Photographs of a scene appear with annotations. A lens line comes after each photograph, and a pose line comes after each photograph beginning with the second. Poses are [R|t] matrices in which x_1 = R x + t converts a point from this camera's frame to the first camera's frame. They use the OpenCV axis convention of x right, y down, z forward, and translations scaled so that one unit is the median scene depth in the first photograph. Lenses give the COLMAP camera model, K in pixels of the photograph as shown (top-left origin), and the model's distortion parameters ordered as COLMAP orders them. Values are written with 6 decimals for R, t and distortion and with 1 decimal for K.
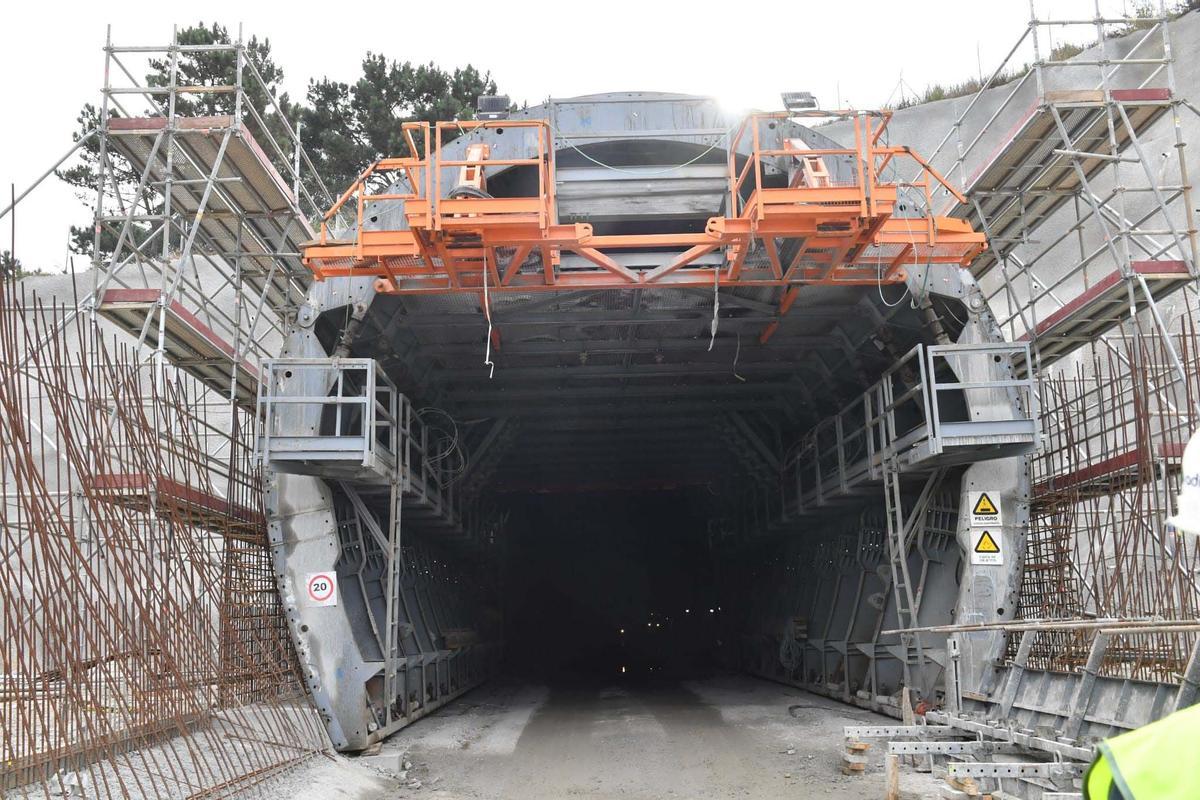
lens RADIAL K [[1132.5, 0, 601.3], [0, 1132.5, 399.2], [0, 0, 1]] dist [0.019471, 0.000000]
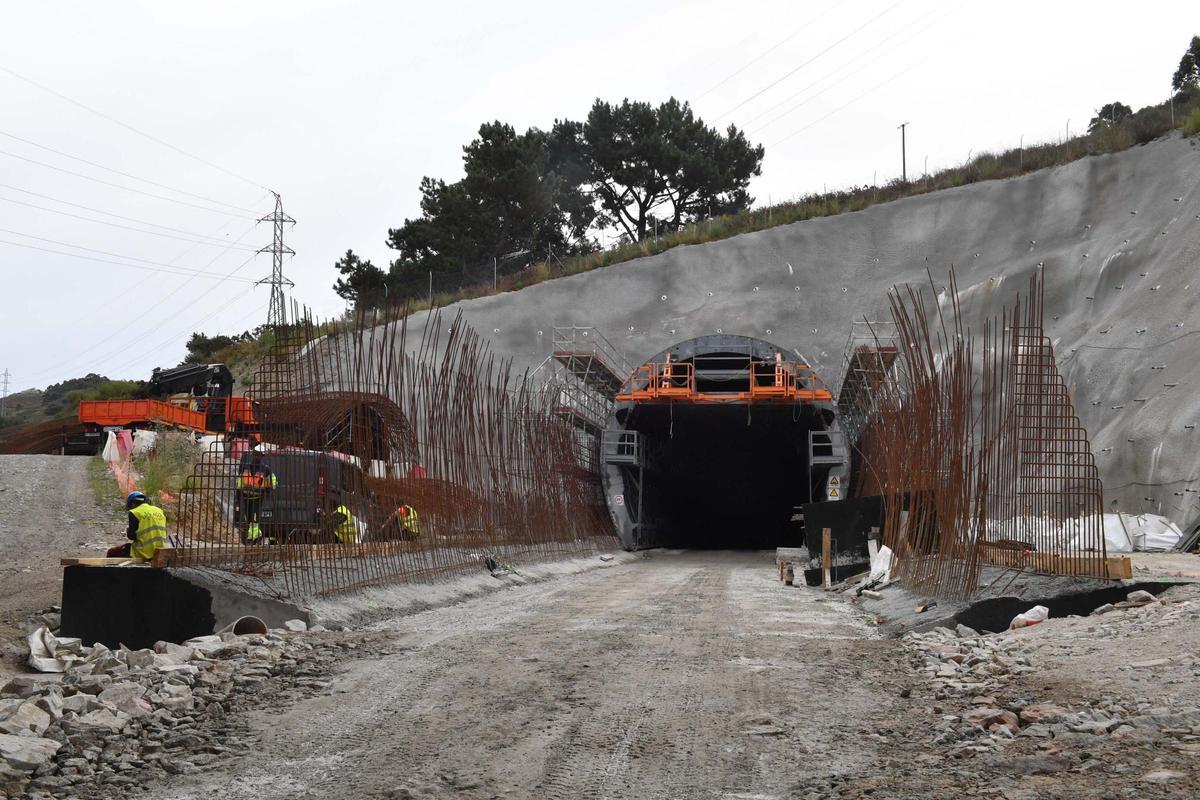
lens RADIAL K [[1132.5, 0, 608.1], [0, 1132.5, 405.9], [0, 0, 1]] dist [0.019471, 0.000000]
pose [[0.985498, 0.023045, -0.168115, 0.246344], [-0.007978, 0.995932, 0.089754, -0.373471], [0.169499, -0.087111, 0.981673, -2.059997]]
